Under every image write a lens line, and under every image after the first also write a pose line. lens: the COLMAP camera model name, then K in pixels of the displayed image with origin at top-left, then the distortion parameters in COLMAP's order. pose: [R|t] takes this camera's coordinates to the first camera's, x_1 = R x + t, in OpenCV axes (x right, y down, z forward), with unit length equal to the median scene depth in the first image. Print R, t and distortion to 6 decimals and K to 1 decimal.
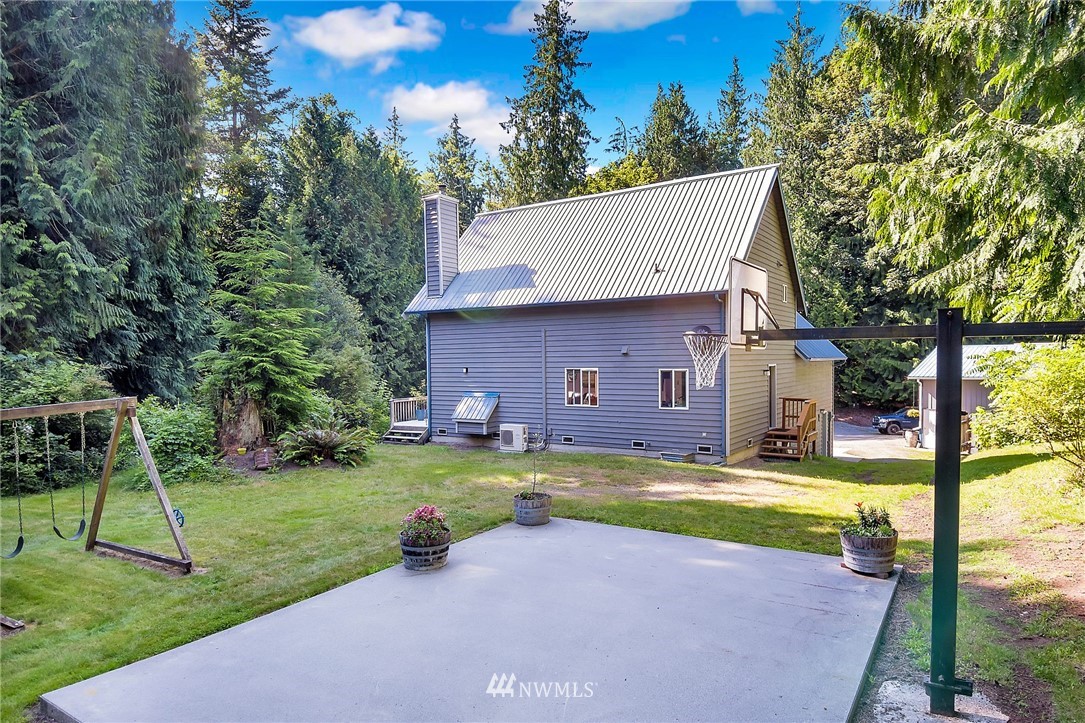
lens RADIAL K [[645.6, 0, 564.7], [0, 645.6, 402.2], [0, 0, 1]] dist [0.071689, -0.095615]
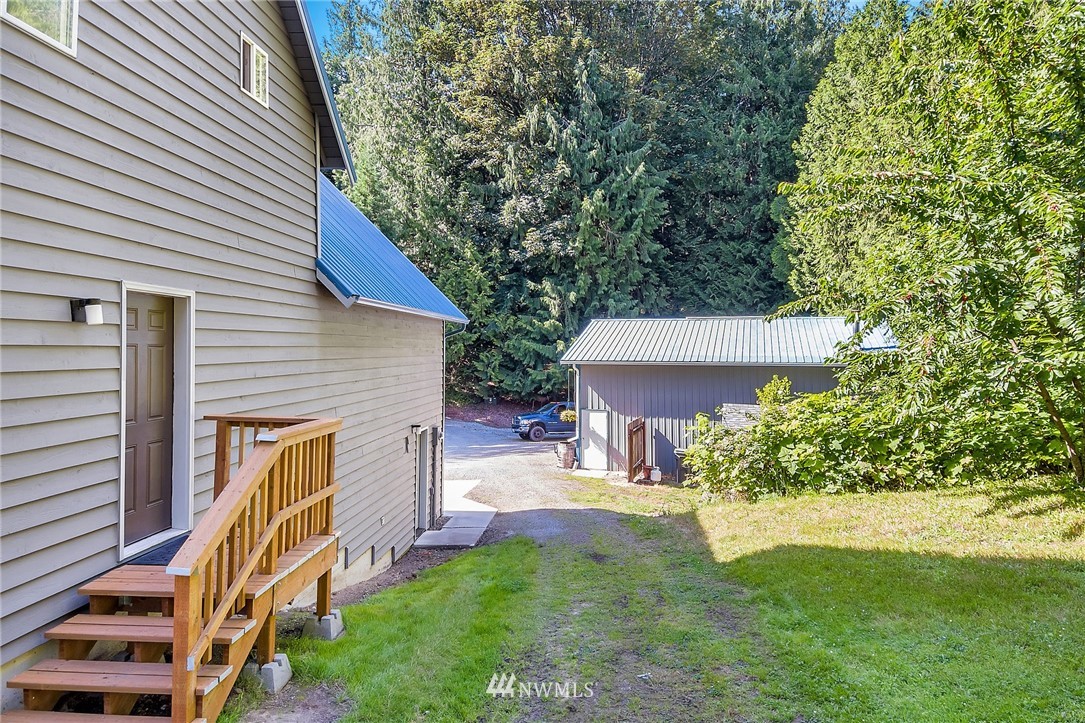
lens RADIAL K [[713.5, 0, 554.4], [0, 713.5, 325.8], [0, 0, 1]] dist [0.199321, -0.179145]
pose [[0.877180, 0.031760, 0.479109, 0.110936], [0.014041, 0.995687, -0.091710, -0.005205], [-0.479955, 0.087174, 0.872951, 0.237424]]
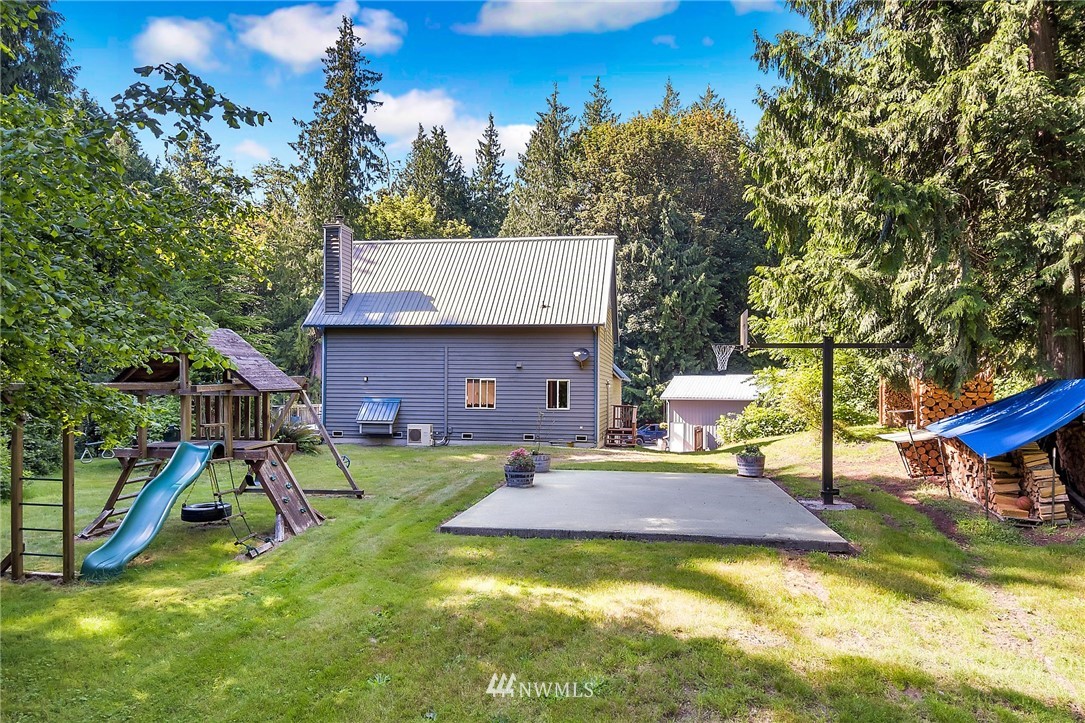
lens RADIAL K [[645.6, 0, 564.7], [0, 645.6, 402.2], [0, 0, 1]] dist [0.071689, -0.095615]
pose [[0.916692, 0.012034, 0.399413, -0.106674], [0.006391, 0.998977, -0.044766, 0.016787], [-0.399543, 0.043589, 0.915677, -0.070261]]
